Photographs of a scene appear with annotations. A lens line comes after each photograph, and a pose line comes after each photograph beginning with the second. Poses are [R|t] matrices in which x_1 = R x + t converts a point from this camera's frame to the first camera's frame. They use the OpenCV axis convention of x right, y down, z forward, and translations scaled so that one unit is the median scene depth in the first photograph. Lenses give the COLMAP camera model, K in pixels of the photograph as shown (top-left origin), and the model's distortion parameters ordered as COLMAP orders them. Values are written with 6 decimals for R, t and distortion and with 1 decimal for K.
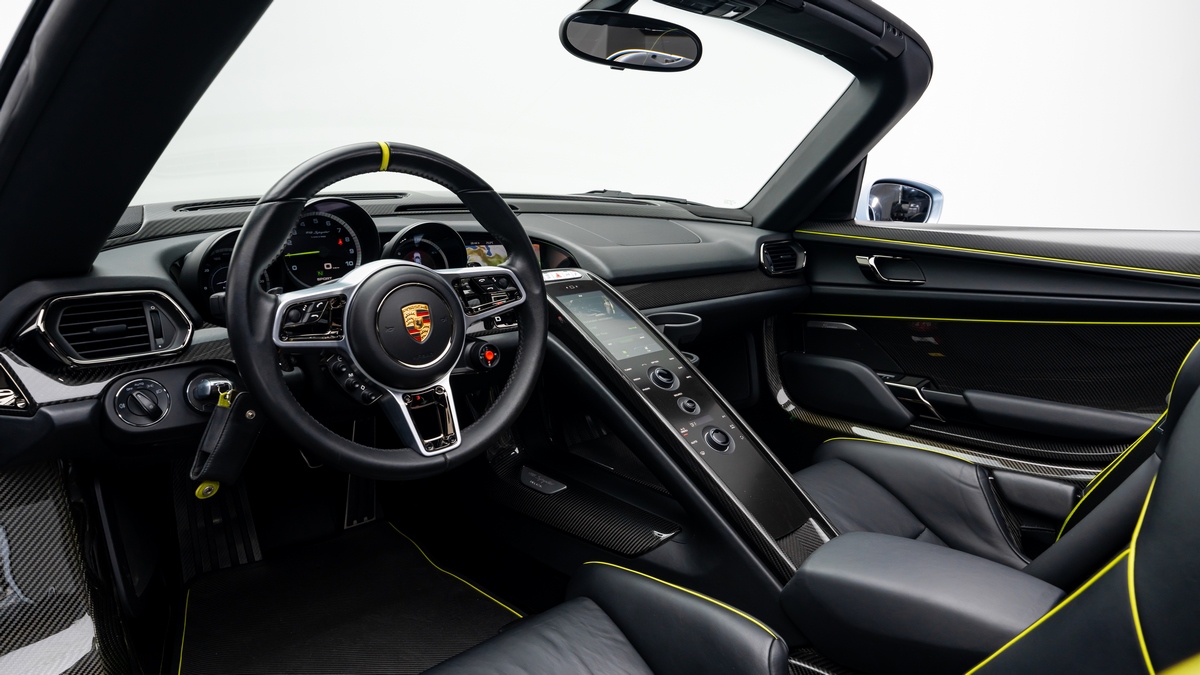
lens RADIAL K [[688.4, 0, 600.0], [0, 688.4, 337.5], [0, 0, 1]] dist [-0.053911, 0.029697]
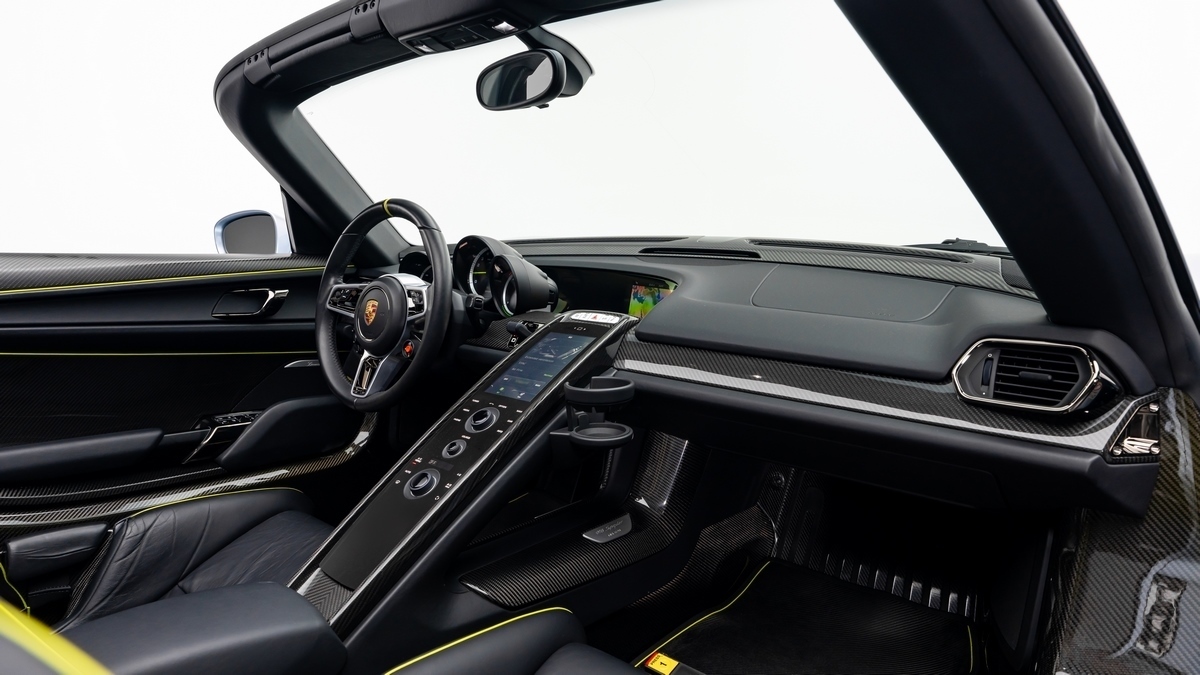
lens RADIAL K [[681.8, 0, 600.0], [0, 681.8, 337.5], [0, 0, 1]] dist [0.001711, 0.000390]
pose [[0.140831, 0.142921, -0.979663, 1.338164], [-0.225528, 0.968140, 0.108820, -0.251864], [0.964004, 0.205616, 0.168577, 1.247294]]
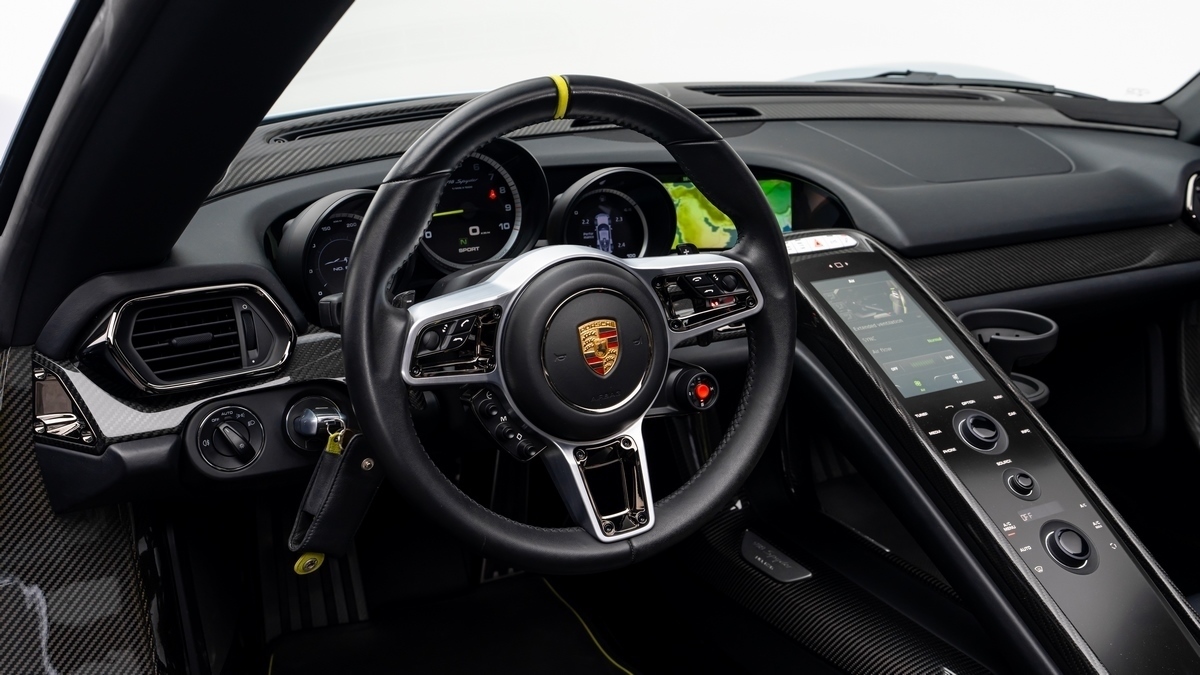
lens RADIAL K [[1108.1, 0, 600.0], [0, 1108.1, 337.5], [0, 0, 1]] dist [0.046567, 0.014939]
pose [[0.966893, 0.063349, -0.247193, 0.004857], [-0.042033, 0.995002, 0.090579, -0.129912], [0.251696, -0.077190, 0.964723, -0.057826]]
